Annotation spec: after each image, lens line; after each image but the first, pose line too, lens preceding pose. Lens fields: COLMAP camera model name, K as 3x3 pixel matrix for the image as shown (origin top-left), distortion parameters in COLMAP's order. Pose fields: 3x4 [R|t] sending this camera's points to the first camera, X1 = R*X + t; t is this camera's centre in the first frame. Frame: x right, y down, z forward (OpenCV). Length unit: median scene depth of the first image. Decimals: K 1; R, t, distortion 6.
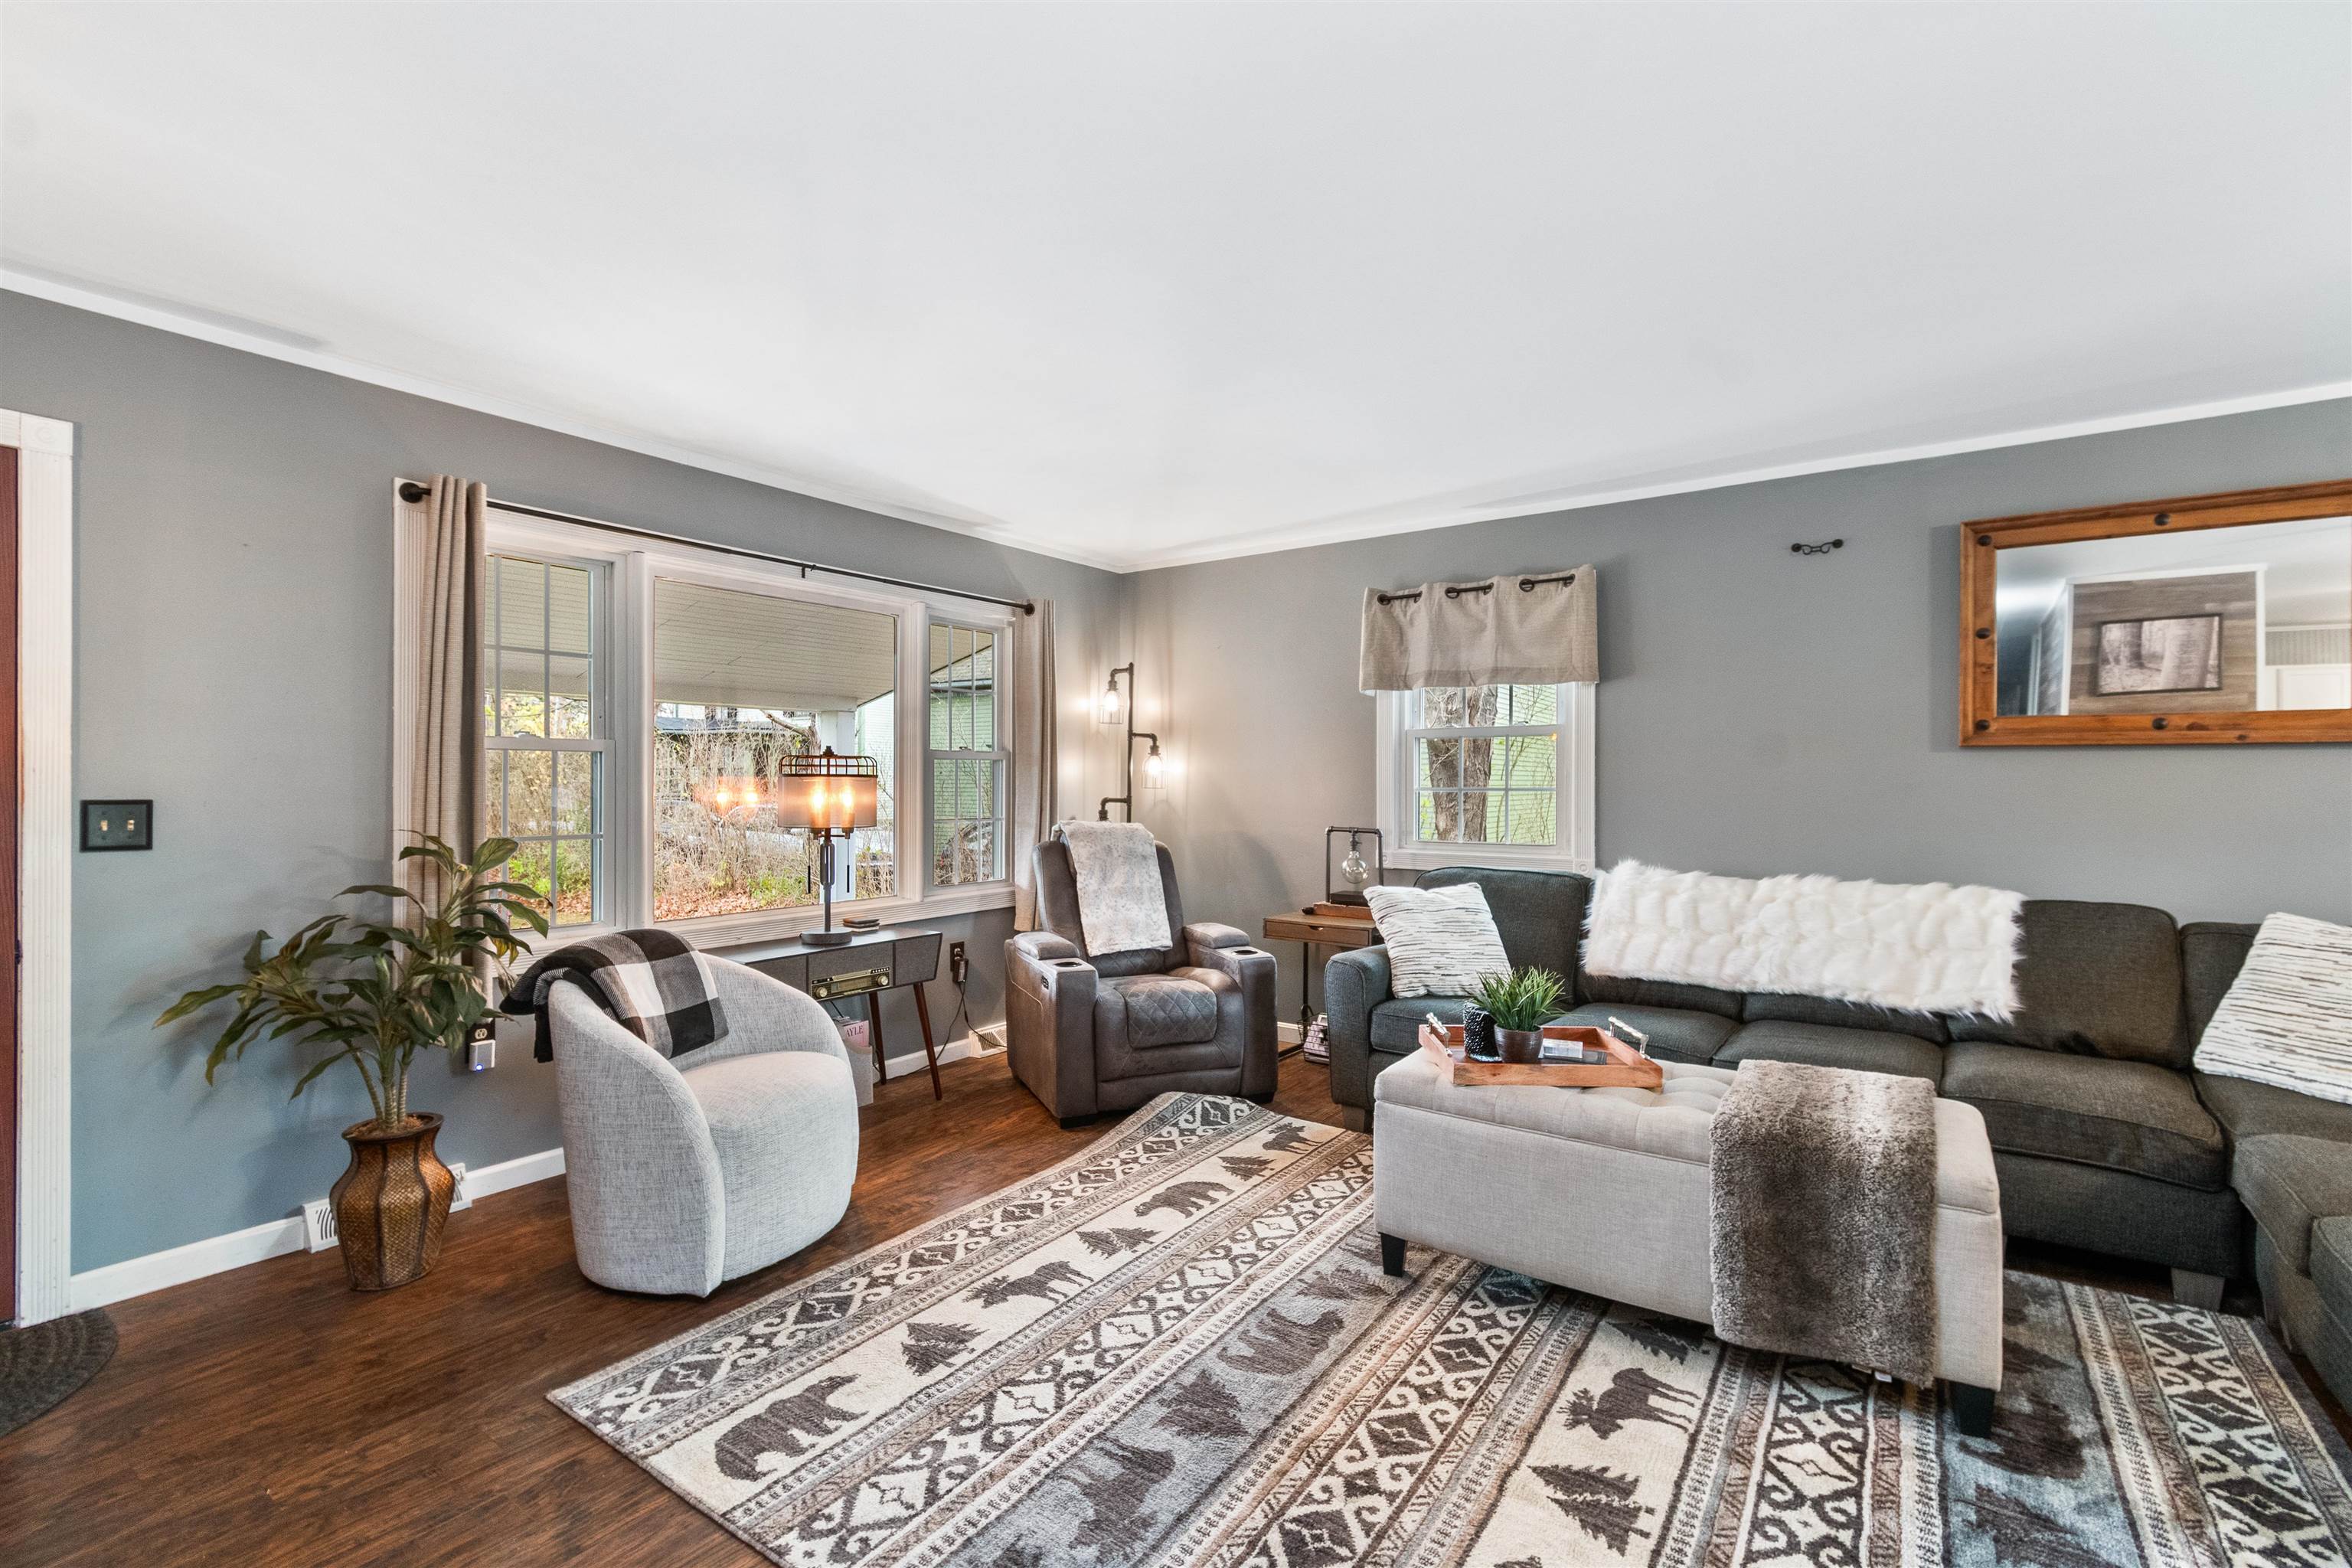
lens RADIAL K [[1044.7, 0, 1200.1], [0, 1044.7, 777.4], [0, 0, 1]] dist [-0.001360, -0.000184]
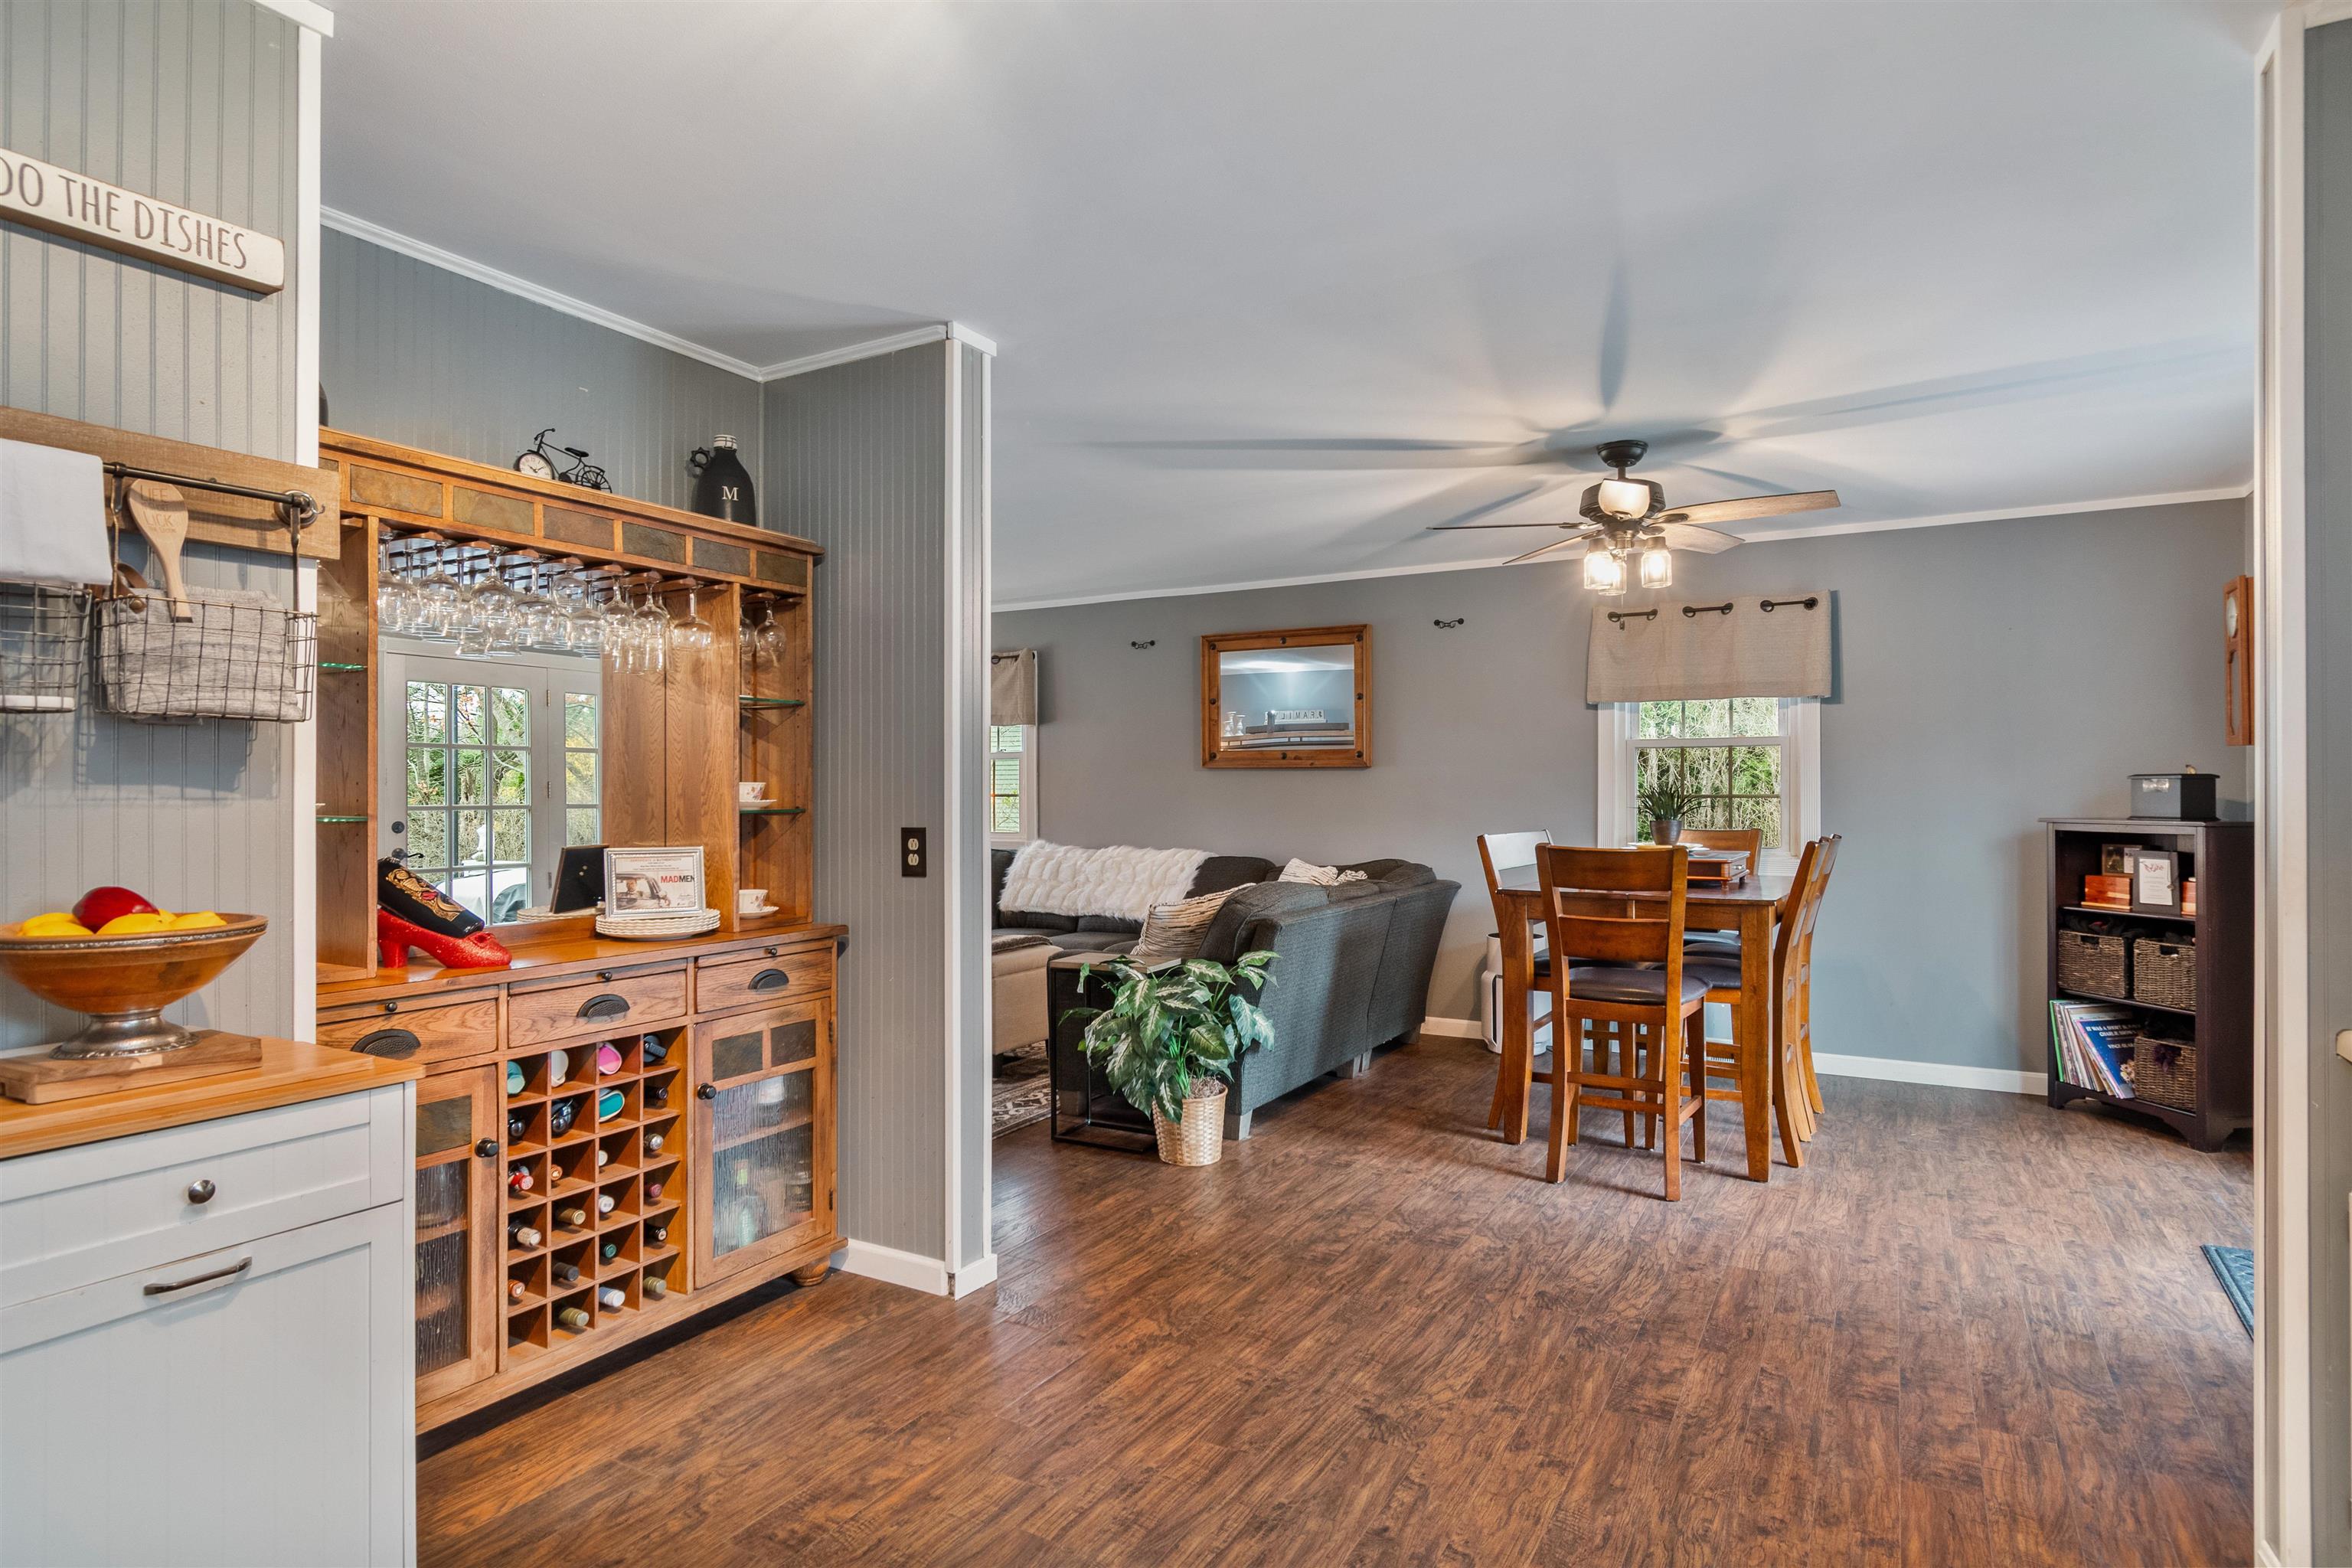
lens RADIAL K [[1254.1, 0, 1176.0], [0, 1254.1, 784.0], [0, 0, 1]] dist [0.001547, 0.000045]
pose [[0.996797, 0.000012, 0.079978, 0.539985], [0.000712, 0.999959, -0.009027, 0.014054], [-0.079974, 0.009055, 0.996756, -1.039579]]
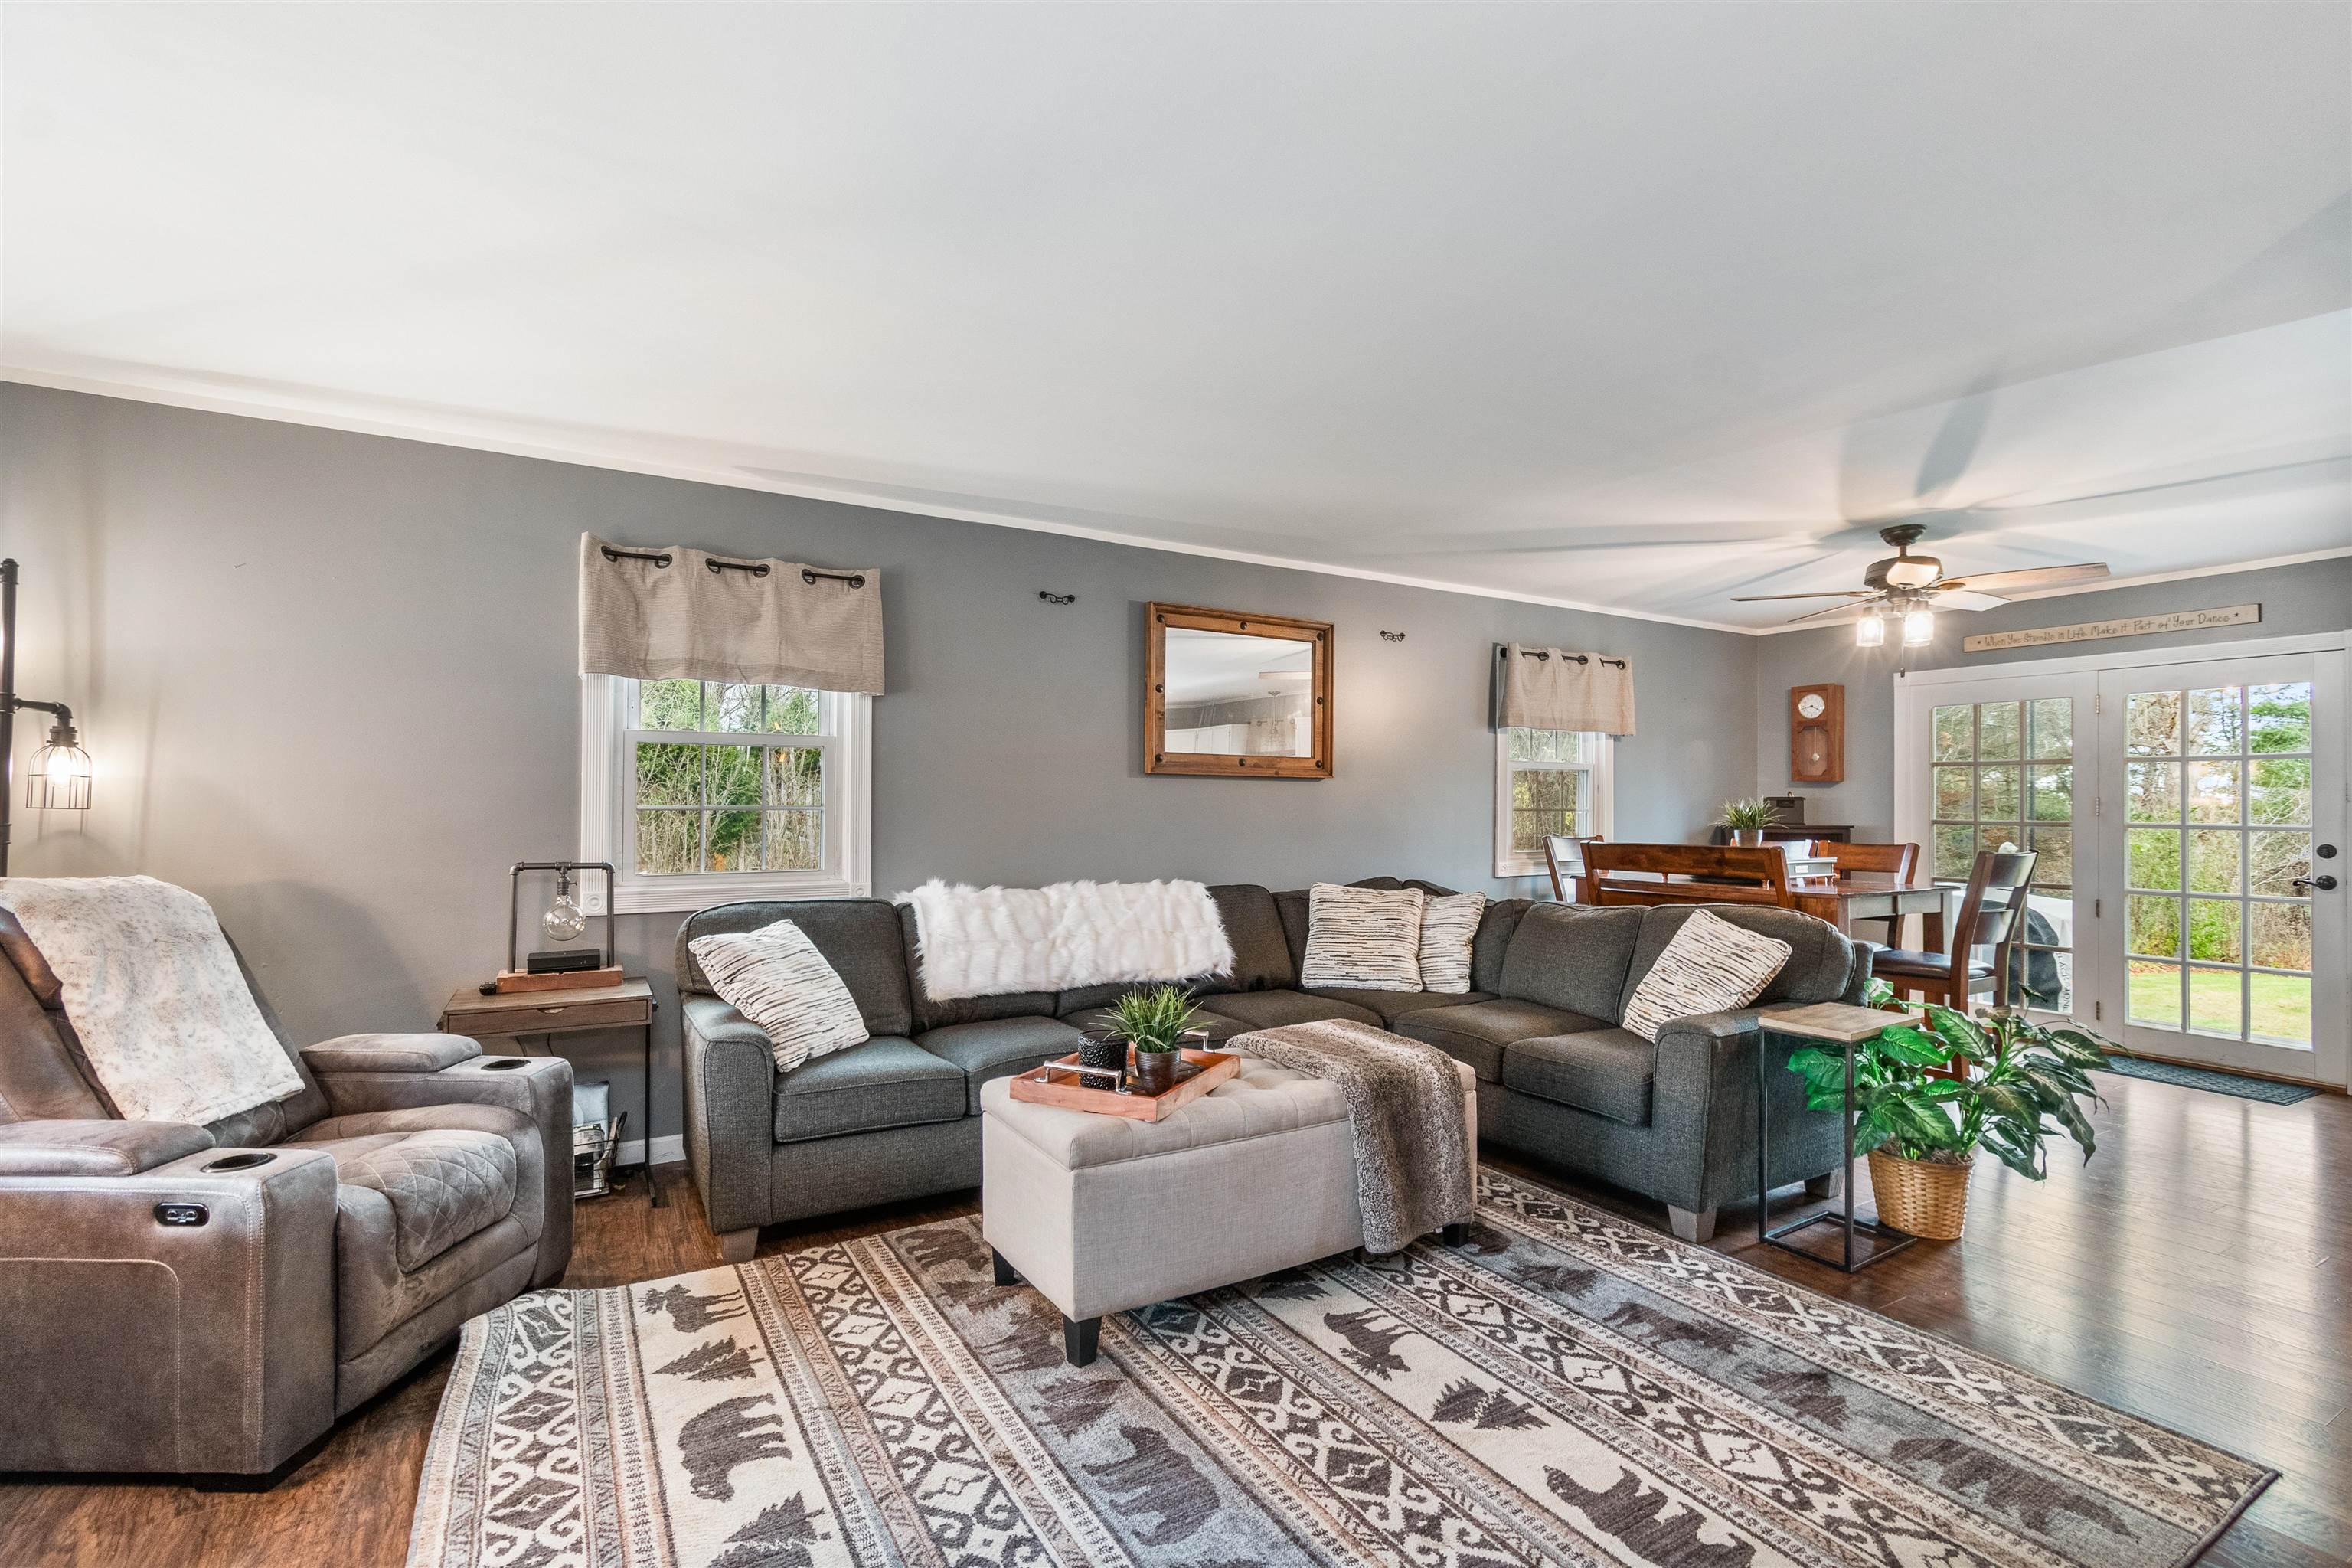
lens RADIAL K [[1048.6, 0, 1178.7], [0, 1048.6, 791.5], [0, 0, 1]] dist [0.000740, -0.000365]
pose [[0.414946, 0.011204, 0.909777, -0.453535], [-0.006941, 0.999934, -0.009148, 0.004009], [-0.909820, -0.002519, 0.414996, 0.438018]]
